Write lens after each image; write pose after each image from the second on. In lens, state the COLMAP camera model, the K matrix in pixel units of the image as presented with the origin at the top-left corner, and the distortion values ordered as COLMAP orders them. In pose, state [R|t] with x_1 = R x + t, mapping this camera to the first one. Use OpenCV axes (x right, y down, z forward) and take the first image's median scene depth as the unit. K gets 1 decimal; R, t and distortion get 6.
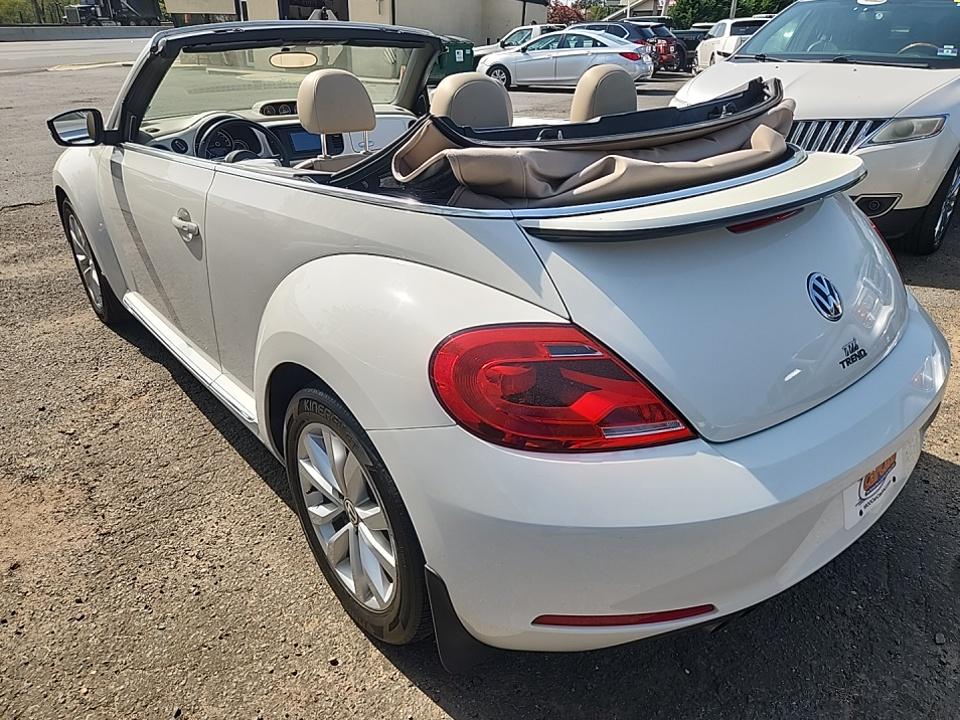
lens RADIAL K [[644.9, 0, 494.3], [0, 644.9, 357.3], [0, 0, 1]] dist [0.051991, -0.036949]
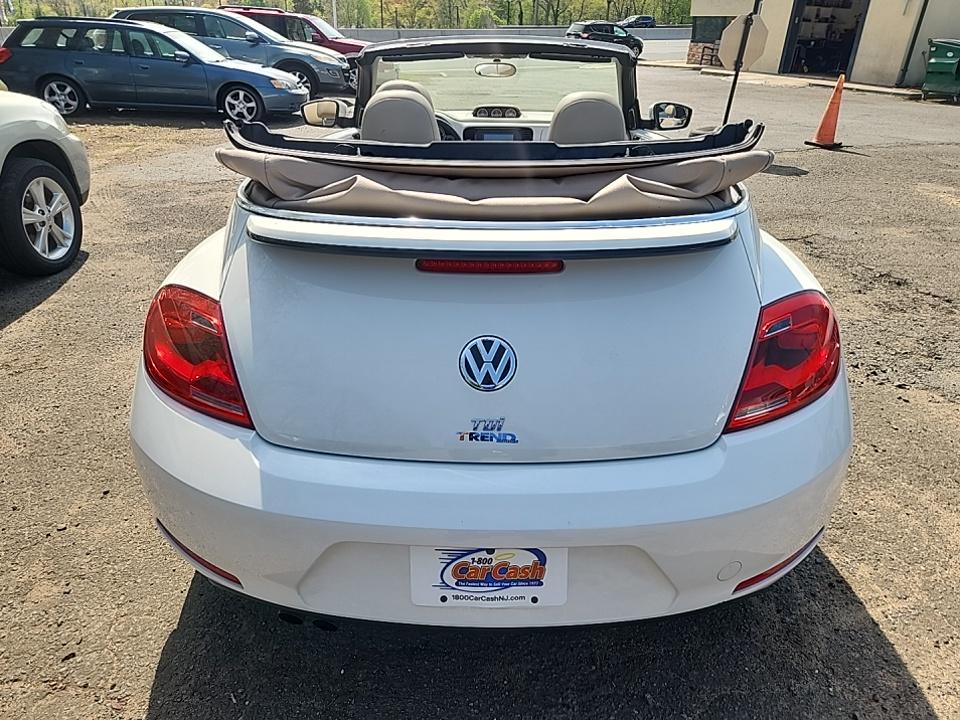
lens RADIAL K [[644.9, 0, 494.3], [0, 644.9, 357.3], [0, 0, 1]] dist [0.051991, -0.036949]
pose [[0.754349, 0.303700, -0.581999, 1.059079], [-0.303987, 0.947376, 0.100354, -0.197913], [0.581850, 0.101218, 0.806973, 0.281007]]
